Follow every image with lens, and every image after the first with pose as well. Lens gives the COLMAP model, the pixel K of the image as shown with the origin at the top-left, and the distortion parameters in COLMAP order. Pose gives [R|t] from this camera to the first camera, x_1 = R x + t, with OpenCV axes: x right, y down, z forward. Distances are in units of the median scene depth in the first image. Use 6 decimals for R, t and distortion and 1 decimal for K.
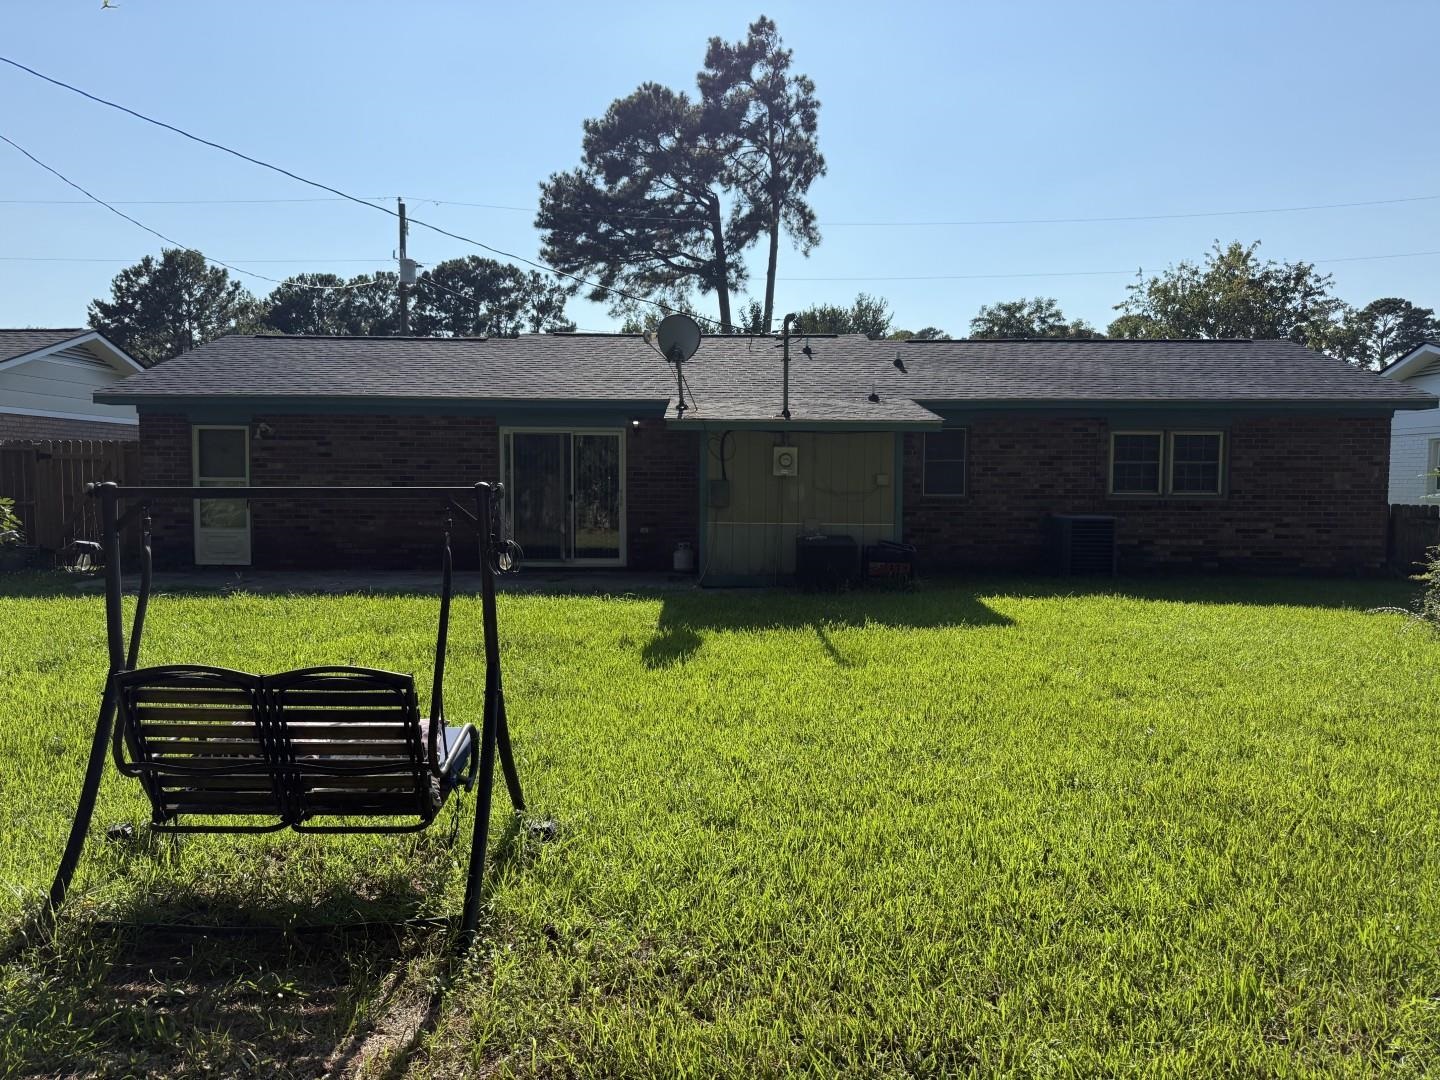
lens RADIAL K [[1019.5, 0, 718.1], [0, 1019.5, 532.9], [0, 0, 1]] dist [0.040420, -0.058348]
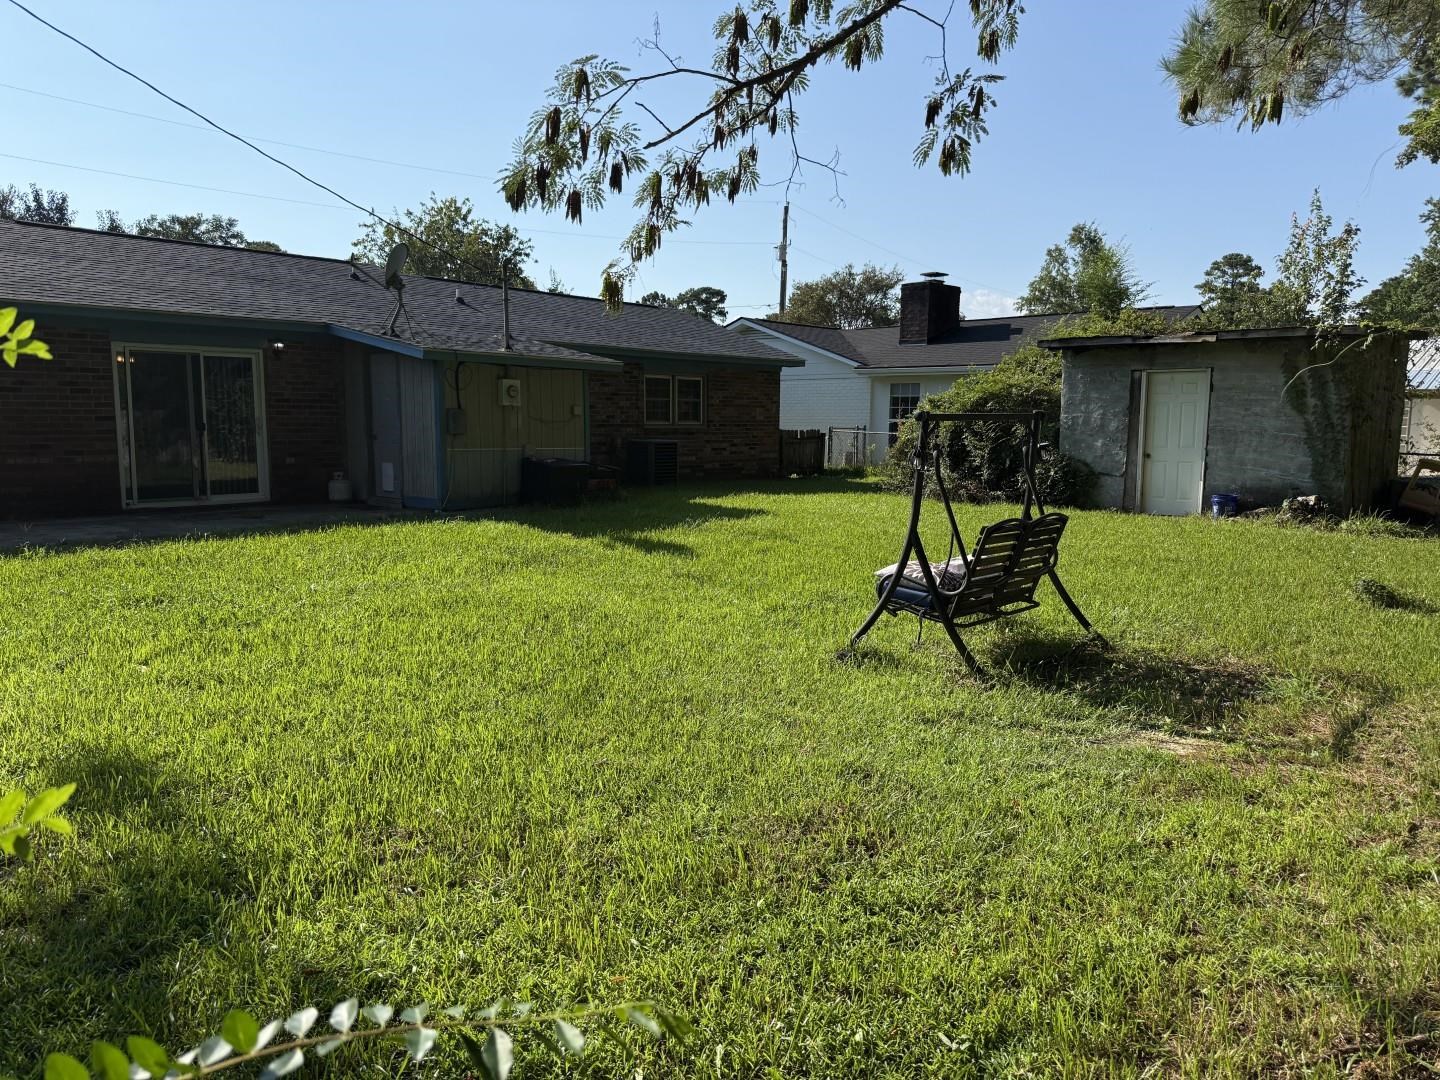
lens RADIAL K [[1019.5, 0, 727.8], [0, 1019.5, 551.8], [0, 0, 1]] dist [0.040420, -0.058348]
pose [[0.669116, -0.094345, 0.737145, -0.511744], [0.032401, 0.994669, 0.097894, 0.001289], [-0.742451, -0.041618, 0.668606, 0.054294]]
